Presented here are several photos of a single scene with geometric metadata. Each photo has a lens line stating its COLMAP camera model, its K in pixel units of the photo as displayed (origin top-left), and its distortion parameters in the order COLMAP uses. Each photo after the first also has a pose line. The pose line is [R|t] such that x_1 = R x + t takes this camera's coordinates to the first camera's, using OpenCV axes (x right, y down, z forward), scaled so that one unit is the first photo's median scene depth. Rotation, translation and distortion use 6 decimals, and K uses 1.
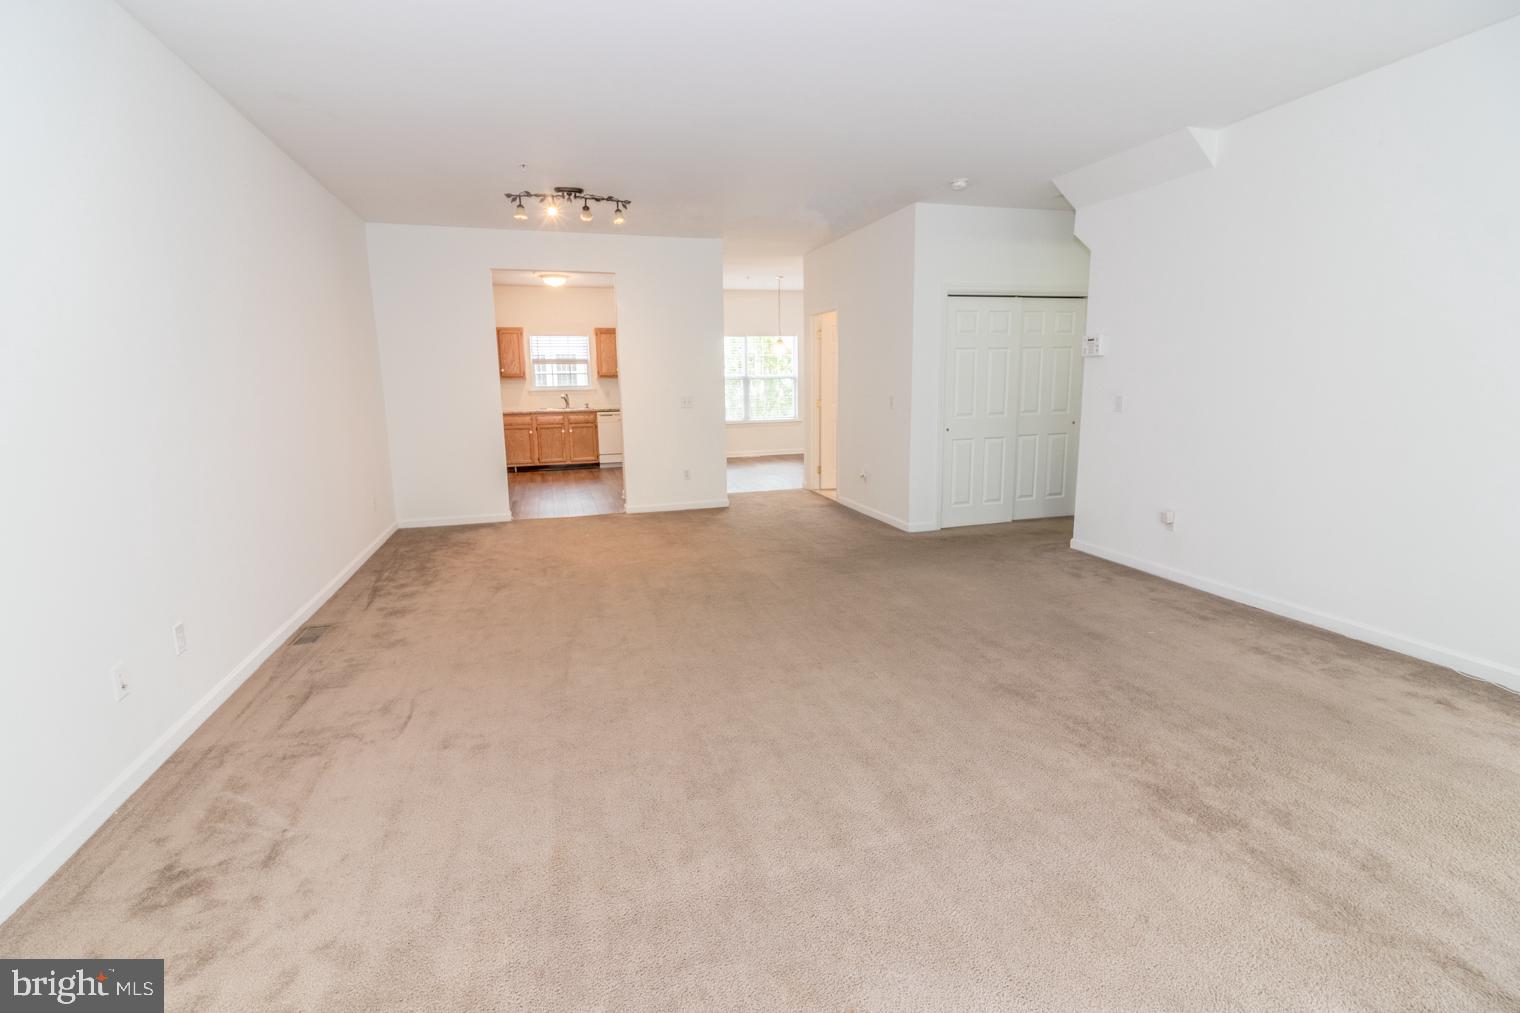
lens RADIAL K [[696.0, 0, 754.4], [0, 696.0, 497.8], [0, 0, 1]] dist [0.003714, 0.000750]
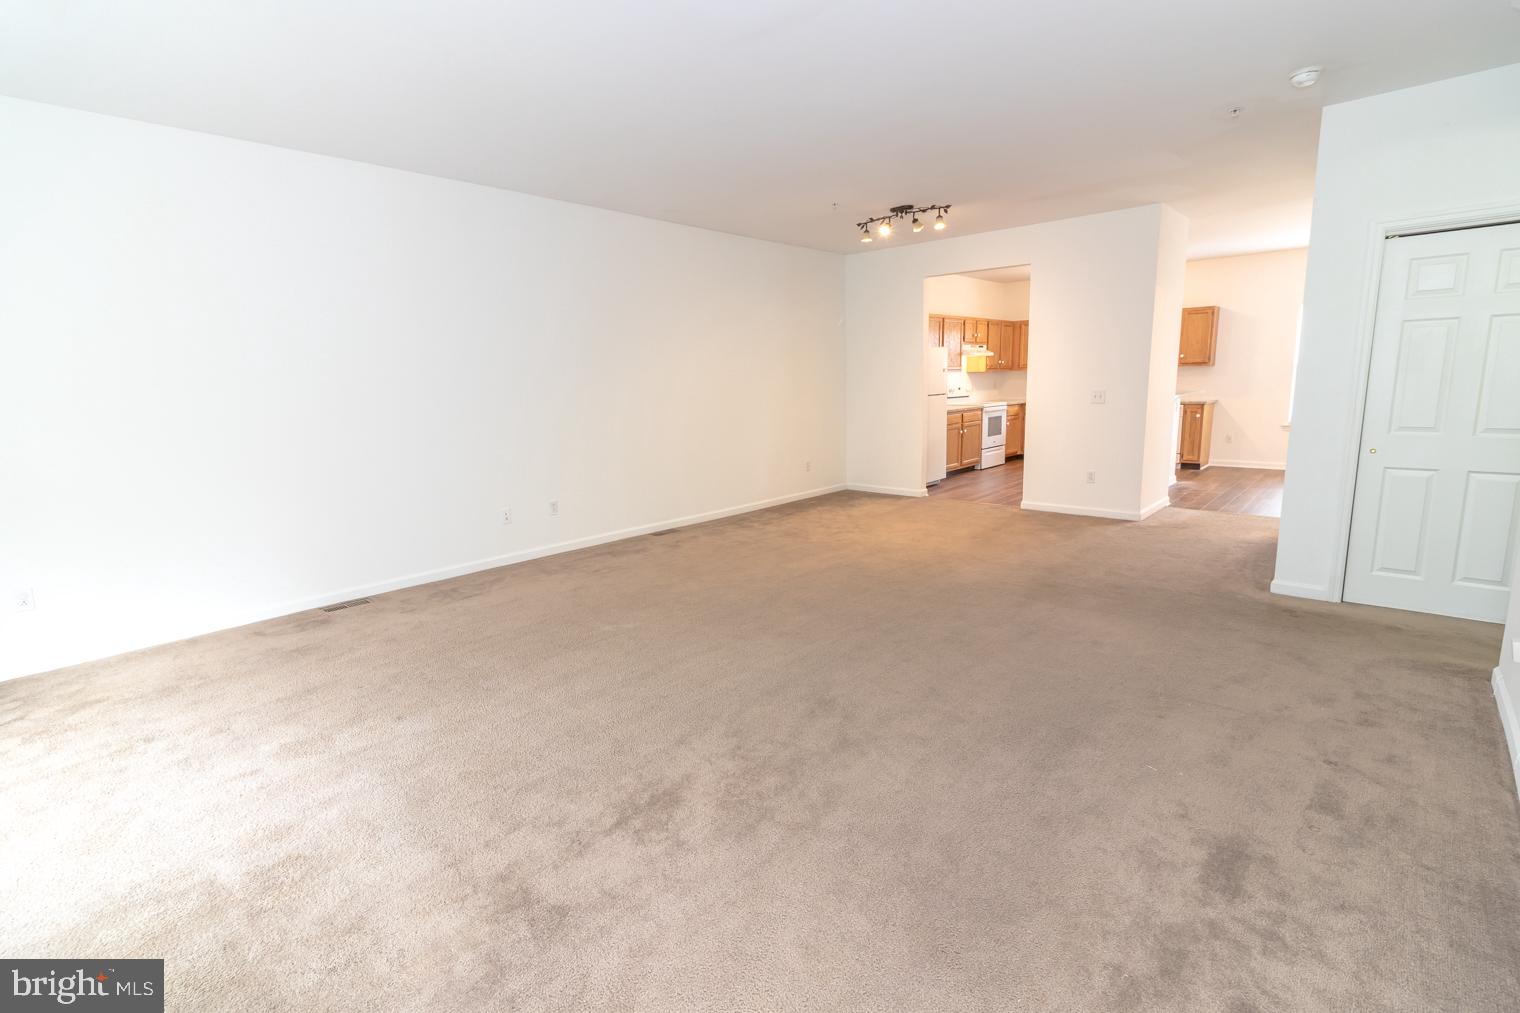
lens RADIAL K [[696.0, 0, 754.4], [0, 696.0, 497.8], [0, 0, 1]] dist [0.003714, 0.000750]
pose [[0.508516, 0.146906, -0.848428, 0.316861], [-0.128937, 0.987220, 0.093658, -0.025028], [0.851344, 0.061767, 0.520959, 0.114266]]
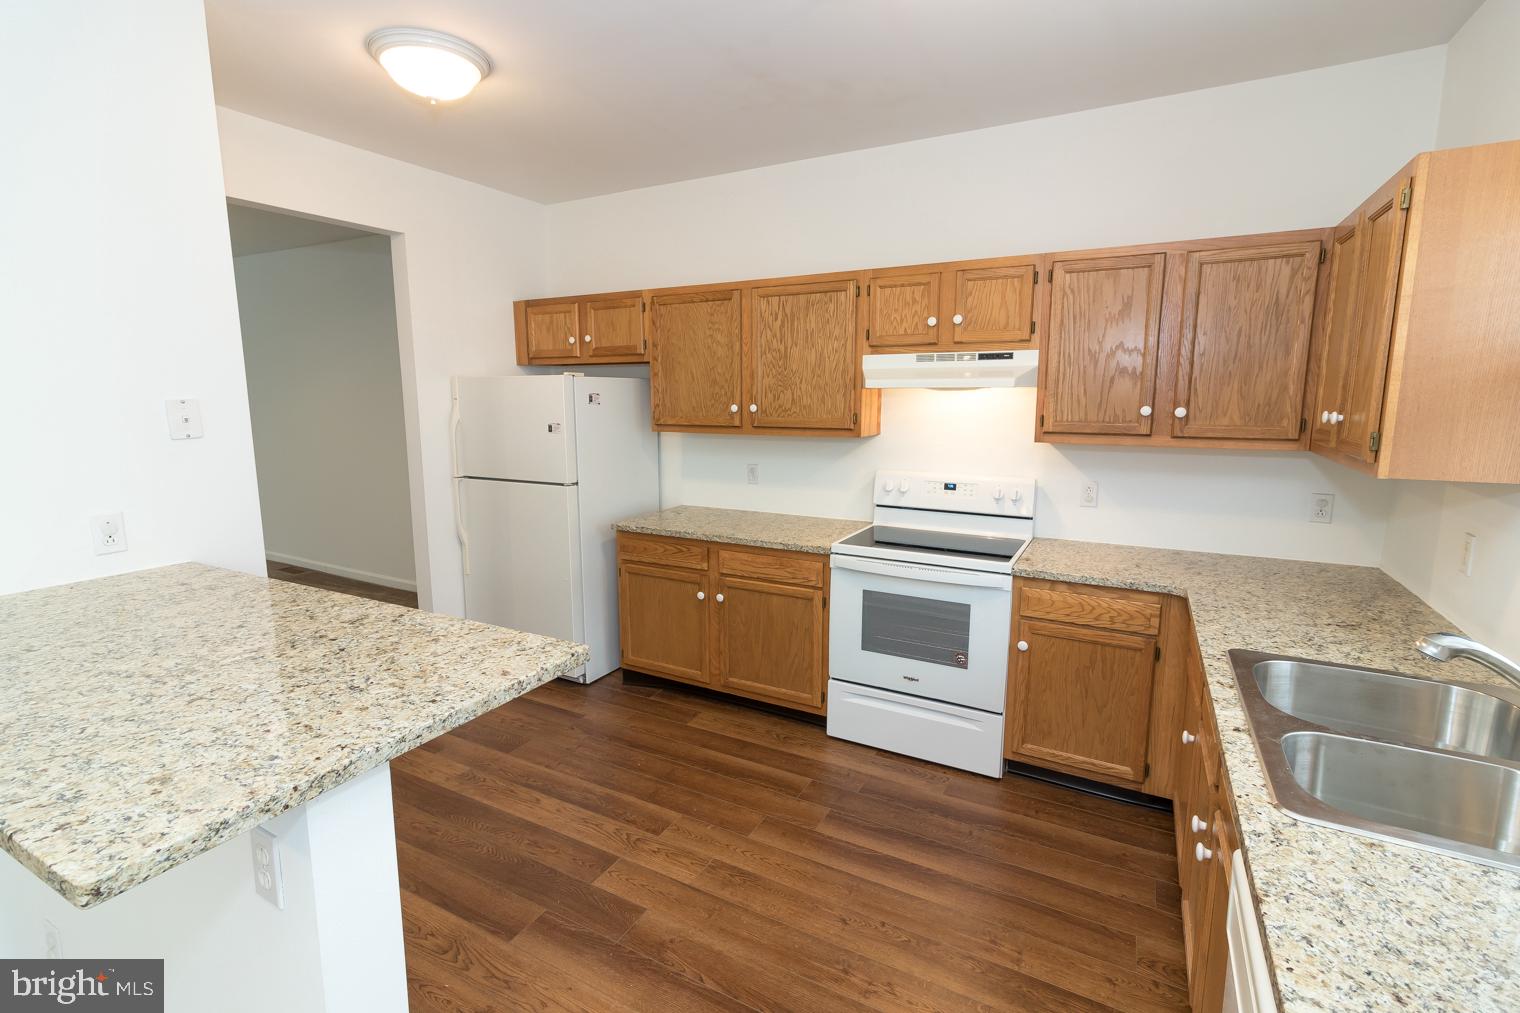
lens RADIAL K [[696.0, 0, 754.4], [0, 696.0, 497.8], [0, 0, 1]] dist [0.003714, 0.000750]
pose [[-0.711819, 0.122815, -0.691542, -0.107312], [-0.110495, 0.952752, 0.282940, -0.198265], [0.693617, 0.277814, -0.664617, 1.017499]]
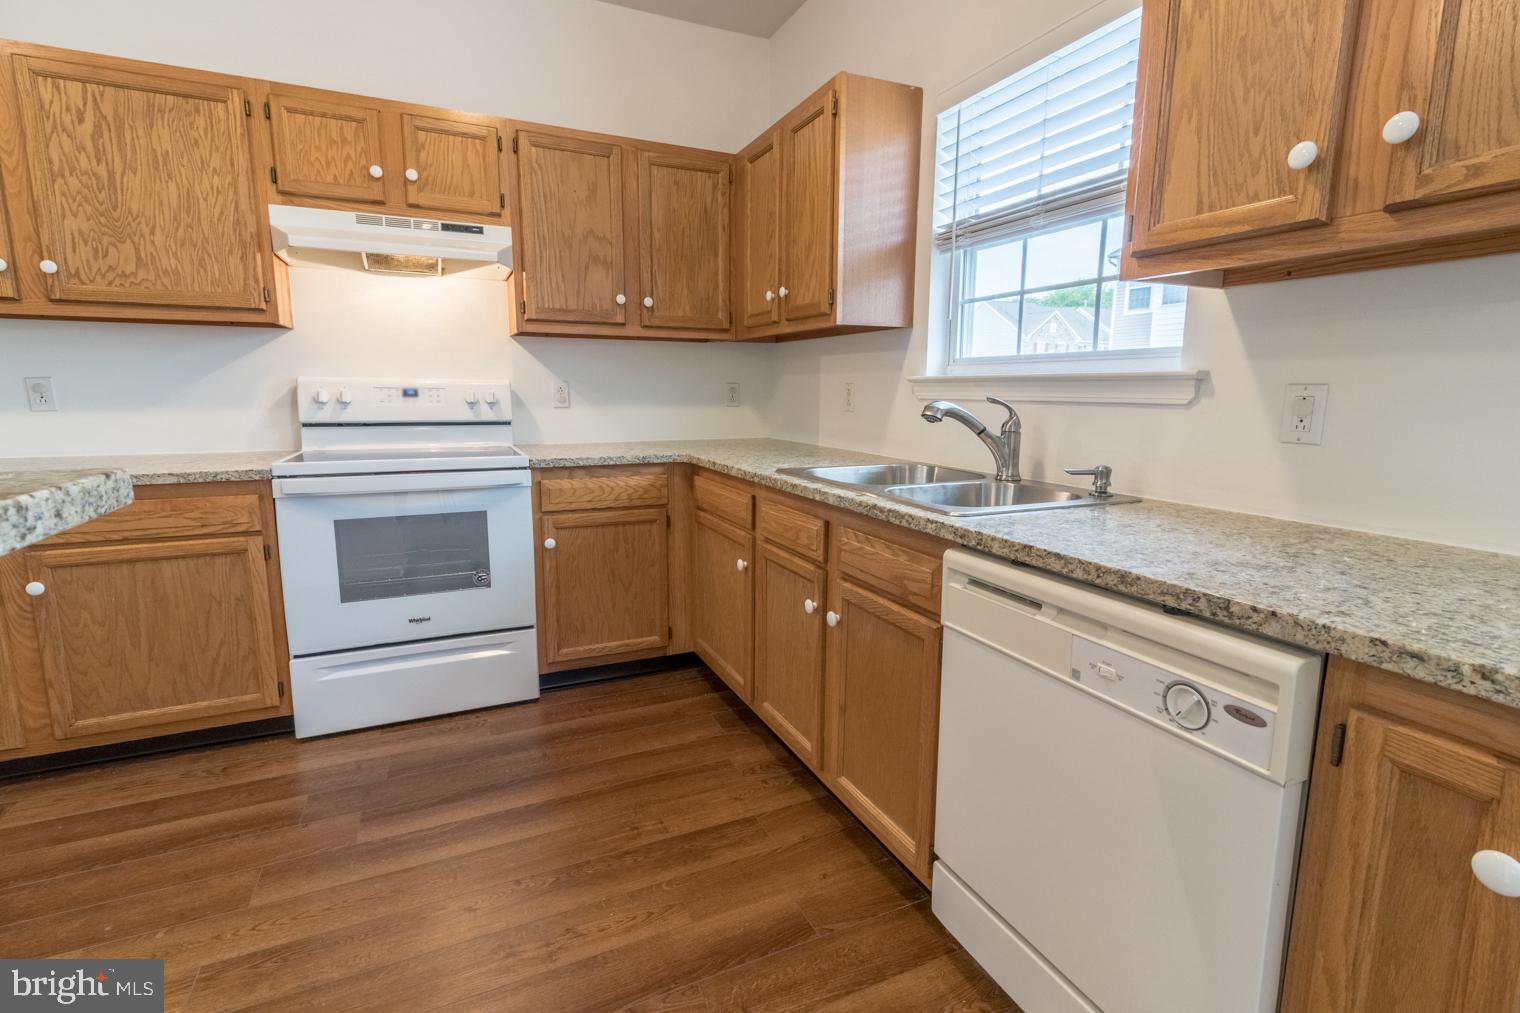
lens RADIAL K [[696.0, 0, 754.4], [0, 696.0, 497.8], [0, 0, 1]] dist [0.003714, 0.000750]
pose [[0.135759, 0.169160, -0.976194, -0.110855], [-0.181188, 0.972938, 0.143398, -0.145237], [0.974033, 0.157407, 0.162735, 0.956129]]
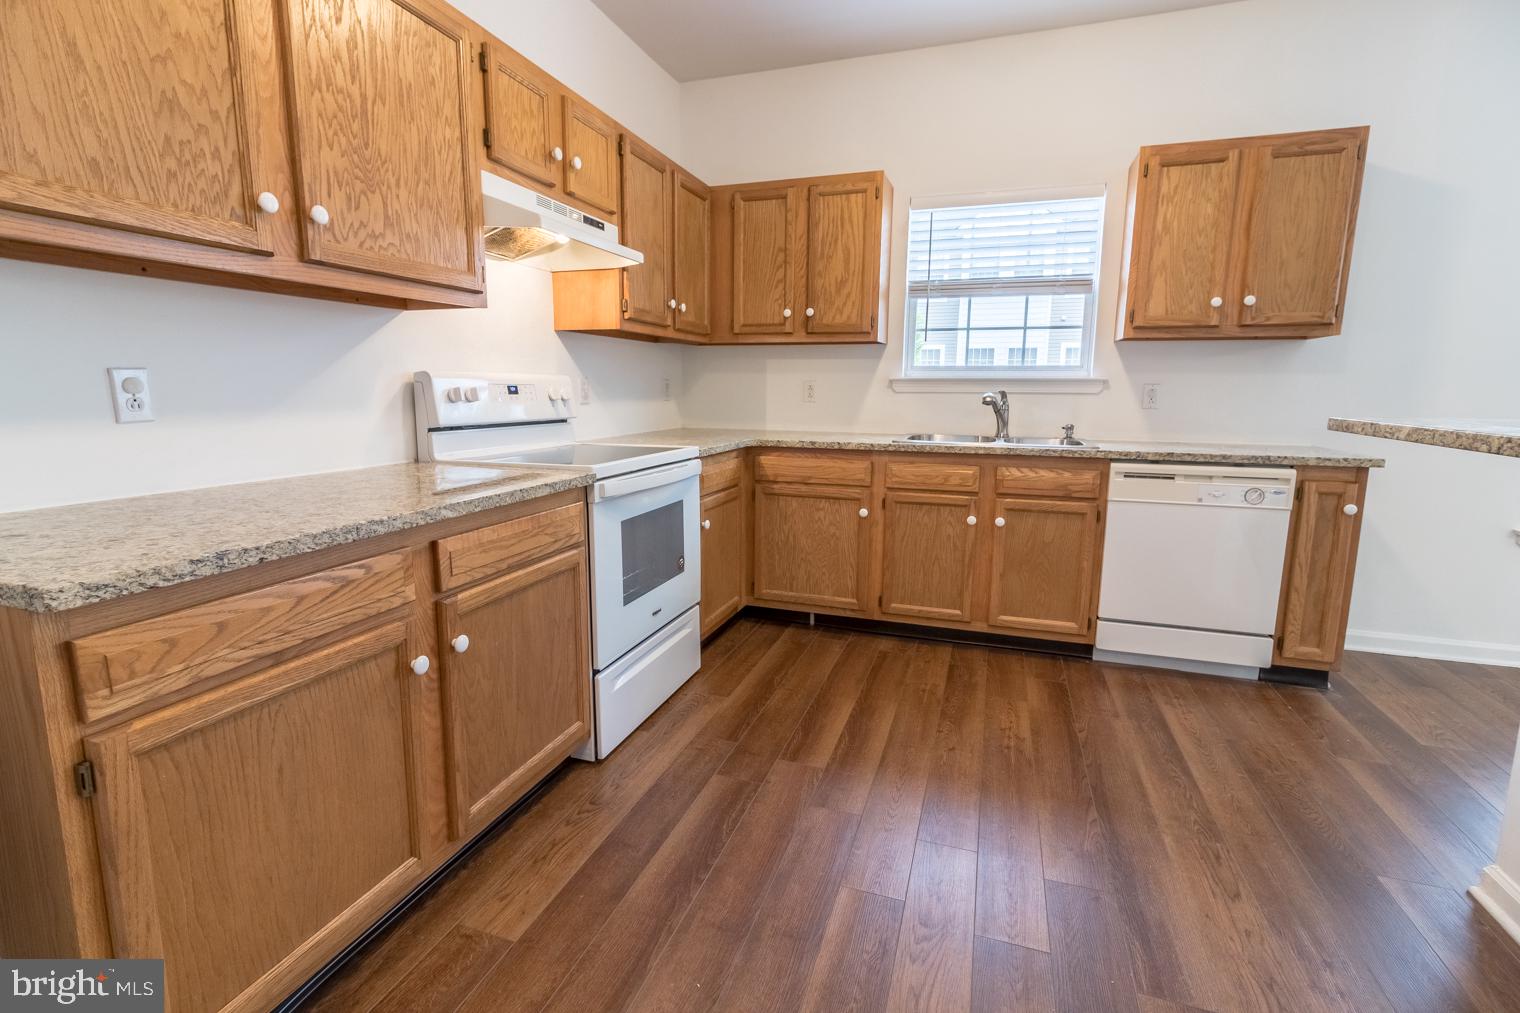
lens RADIAL K [[696.0, 0, 754.4], [0, 696.0, 497.8], [0, 0, 1]] dist [0.003714, 0.000750]
pose [[0.810806, 0.112241, -0.574453, -0.185359], [-0.120520, 0.992426, 0.023800, -0.101158], [0.572773, 0.049936, 0.818191, 0.718683]]
